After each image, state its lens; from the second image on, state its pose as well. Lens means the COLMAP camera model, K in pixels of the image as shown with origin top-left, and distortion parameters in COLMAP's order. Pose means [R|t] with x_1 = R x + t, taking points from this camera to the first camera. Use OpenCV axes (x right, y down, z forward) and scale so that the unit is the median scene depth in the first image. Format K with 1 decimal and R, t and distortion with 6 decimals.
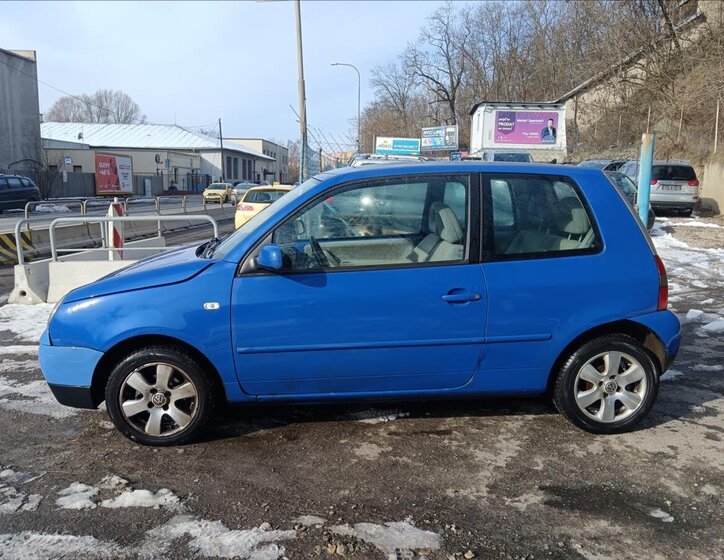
lens RADIAL K [[577.4, 0, 360.1], [0, 577.4, 276.2], [0, 0, 1]] dist [0.002336, 0.000616]
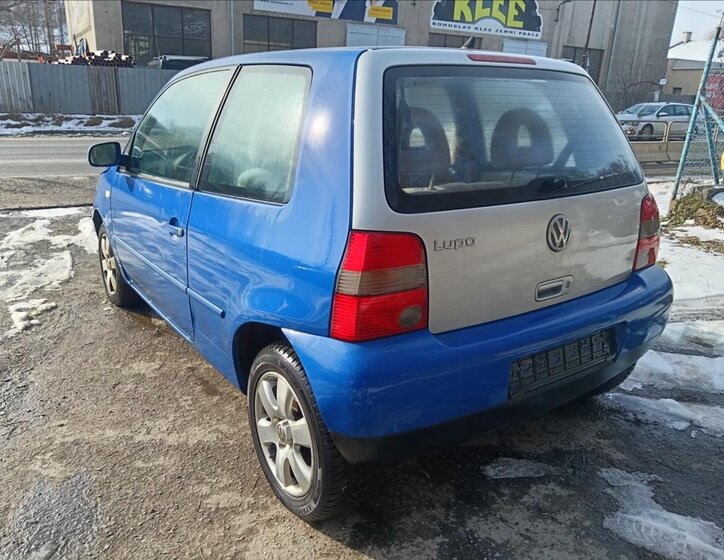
lens RADIAL K [[577.4, 0, 360.7], [0, 577.4, 279.2], [0, 0, 1]] dist [0.002336, 0.000616]
pose [[0.529218, 0.261448, -0.807201, 0.890817], [-0.156062, 0.965106, 0.210275, -0.094611], [0.834010, 0.014692, 0.551553, 0.721688]]
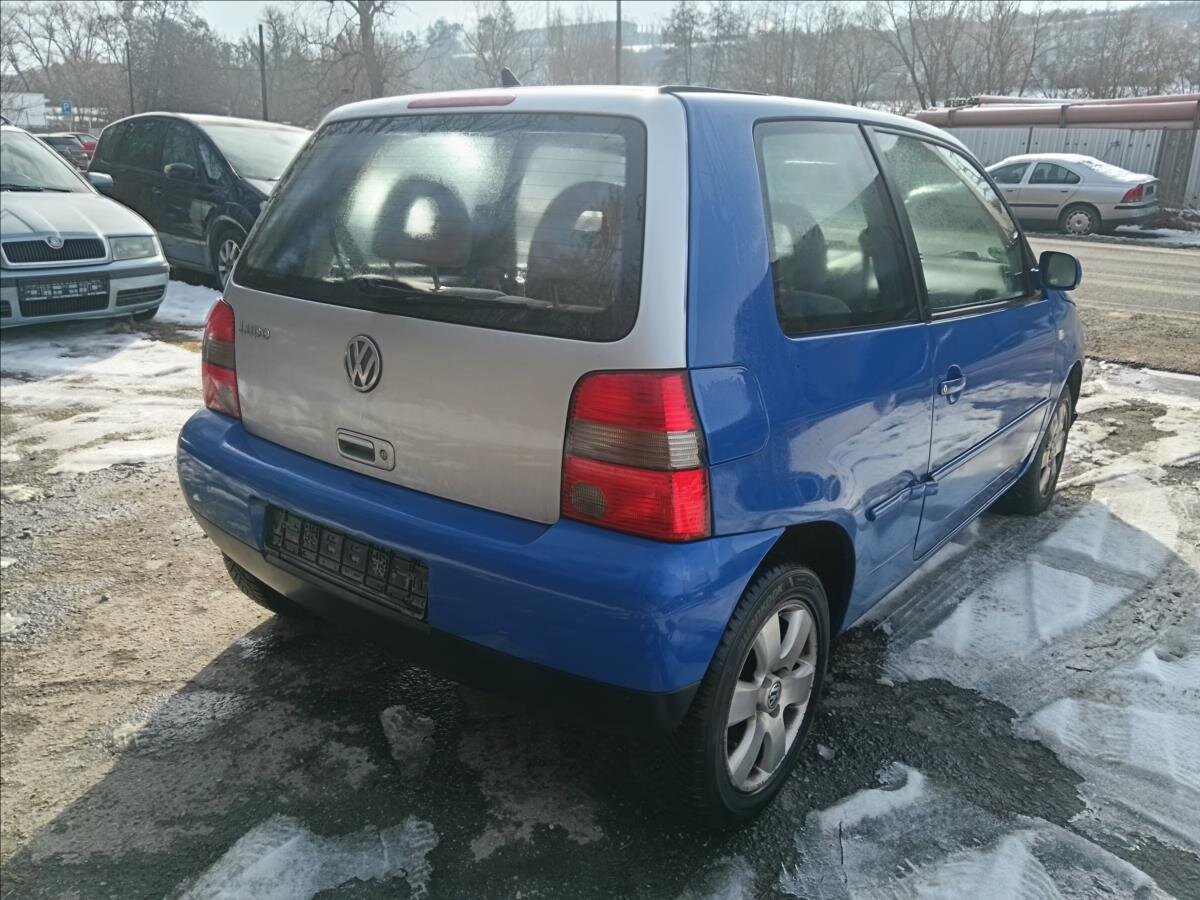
lens RADIAL K [[927.6, 0, 598.3], [0, 927.6, 446.9], [0, 0, 1]] dist [-0.000130, 0.003292]
pose [[-0.649372, 0.205852, -0.732079, 0.873386], [-0.146598, 0.910725, 0.386121, -0.253428], [0.746207, 0.358058, -0.561222, 1.659621]]
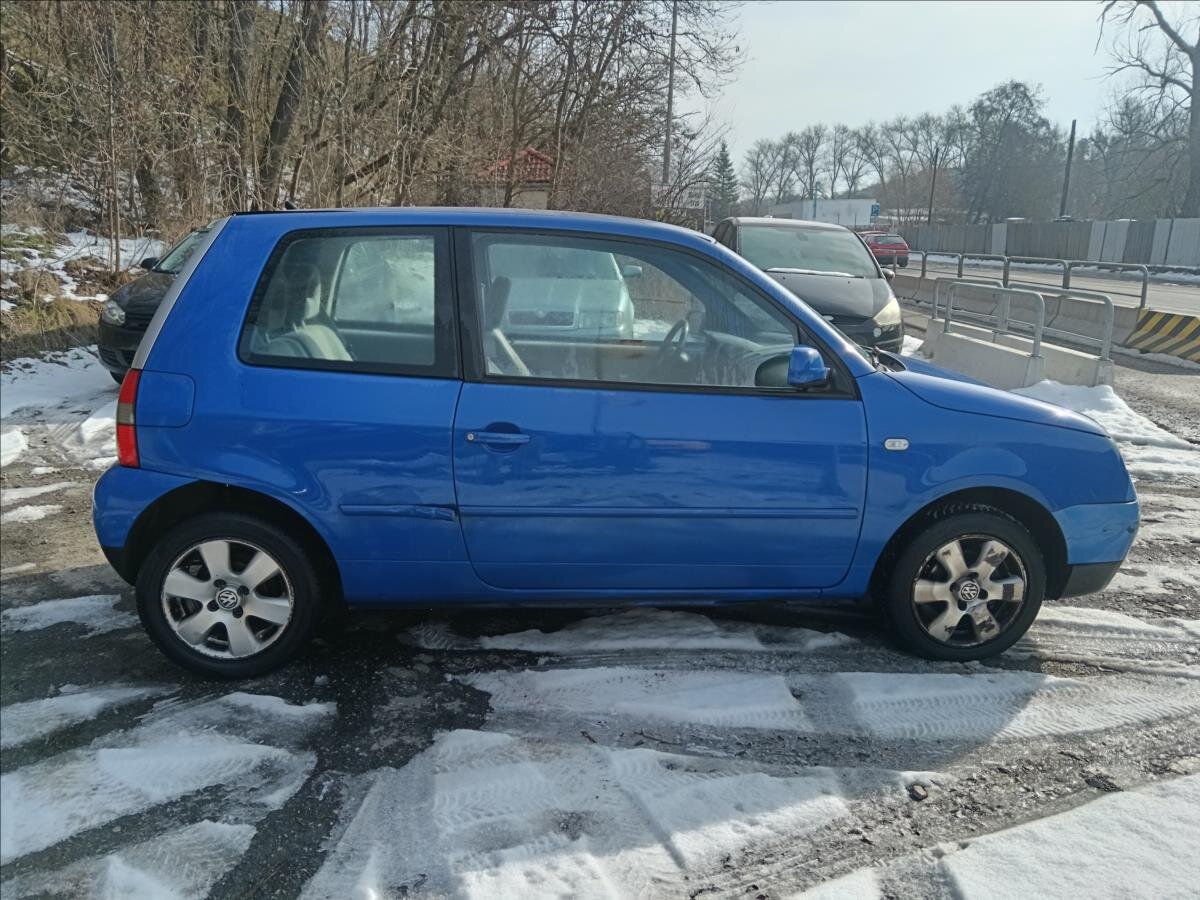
lens RADIAL K [[927.6, 0, 600.5], [0, 927.6, 446.2], [0, 0, 1]] dist [-0.000130, 0.003292]
pose [[-0.999027, -0.004377, -0.043893, 0.074406], [-0.020269, 0.929337, 0.368676, -0.374354], [0.039178, 0.369207, -0.928521, 2.265157]]
